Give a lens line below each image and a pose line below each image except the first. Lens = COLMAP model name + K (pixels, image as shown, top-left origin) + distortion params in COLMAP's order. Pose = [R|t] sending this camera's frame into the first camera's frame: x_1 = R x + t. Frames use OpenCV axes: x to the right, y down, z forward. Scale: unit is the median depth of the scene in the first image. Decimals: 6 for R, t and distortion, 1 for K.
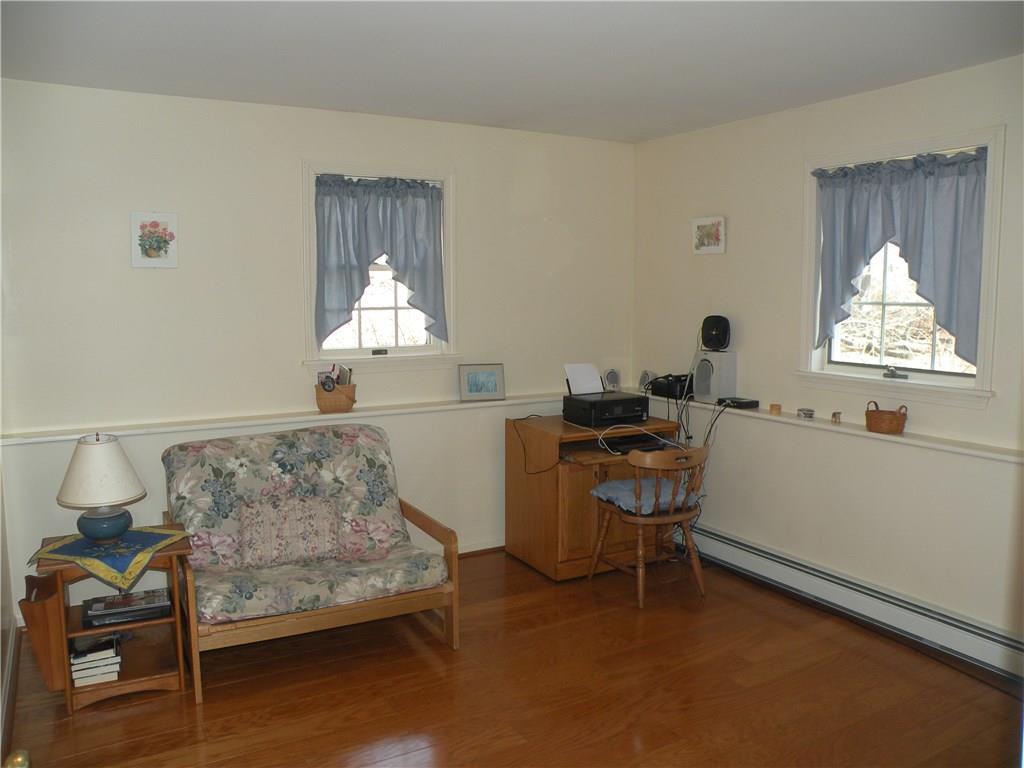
lens RADIAL K [[815.2, 0, 512.0], [0, 815.2, 384.0], [0, 0, 1]] dist [-0.172222, 0.171020]
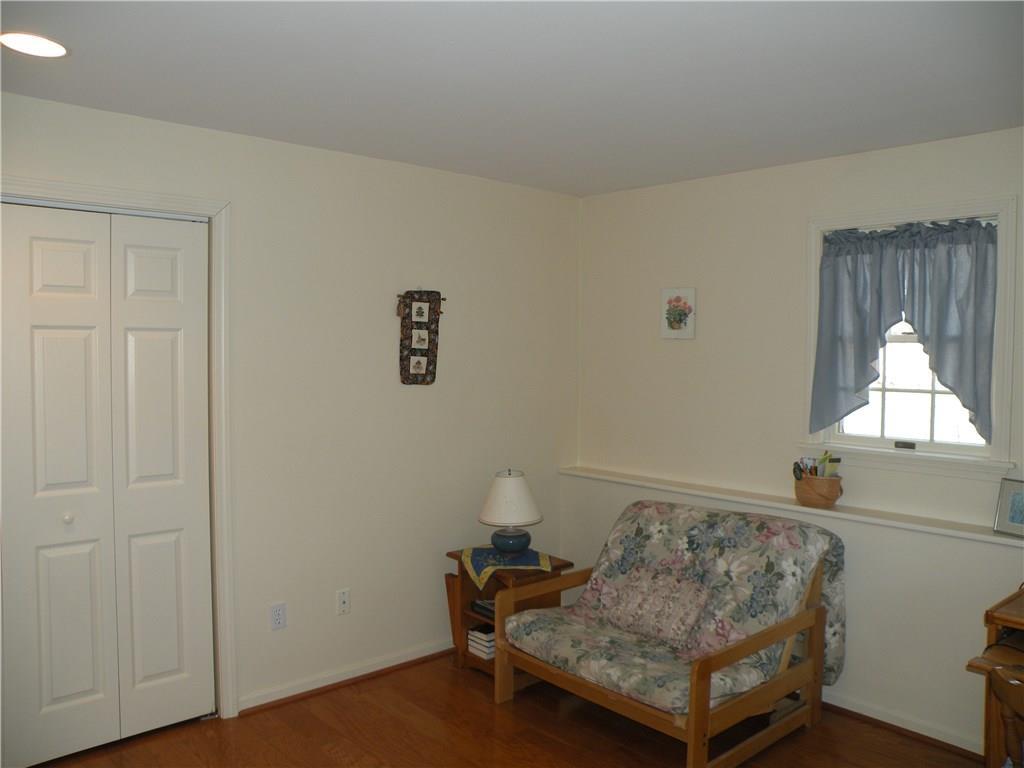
lens RADIAL K [[815.2, 0, 512.0], [0, 815.2, 384.0], [0, 0, 1]] dist [-0.172222, 0.171020]
pose [[0.212197, 0.048508, -0.976022, 0.595673], [-0.122637, 0.992193, 0.022649, -0.082478], [0.969501, 0.114891, 0.216489, 0.545699]]
